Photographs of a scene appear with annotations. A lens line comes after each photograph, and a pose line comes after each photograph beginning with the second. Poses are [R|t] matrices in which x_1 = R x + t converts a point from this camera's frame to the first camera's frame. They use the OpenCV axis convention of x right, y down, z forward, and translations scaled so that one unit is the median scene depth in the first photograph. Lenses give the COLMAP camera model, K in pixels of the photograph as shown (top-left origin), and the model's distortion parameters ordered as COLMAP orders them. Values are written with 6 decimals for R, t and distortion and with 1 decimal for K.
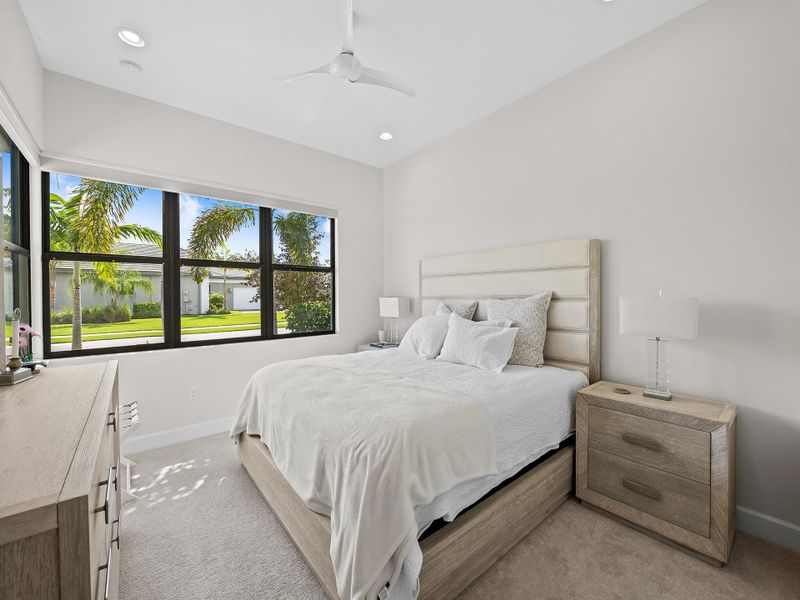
lens RADIAL K [[319.7, 0, 394.2], [0, 319.7, 296.6], [0, 0, 1]] dist [-0.002295, -0.000163]
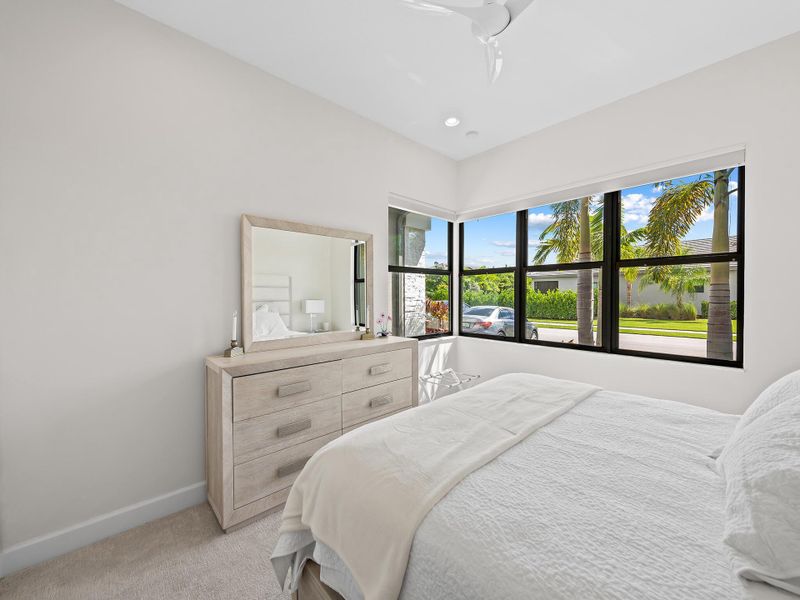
lens RADIAL K [[319.7, 0, 395.3], [0, 319.7, 300.5], [0, 0, 1]] dist [-0.002295, -0.000163]
pose [[0.065149, 0.025869, -0.997540, 0.246917], [-0.004226, 0.999662, 0.025648, -0.012490], [0.997867, 0.002544, 0.065237, 0.249827]]
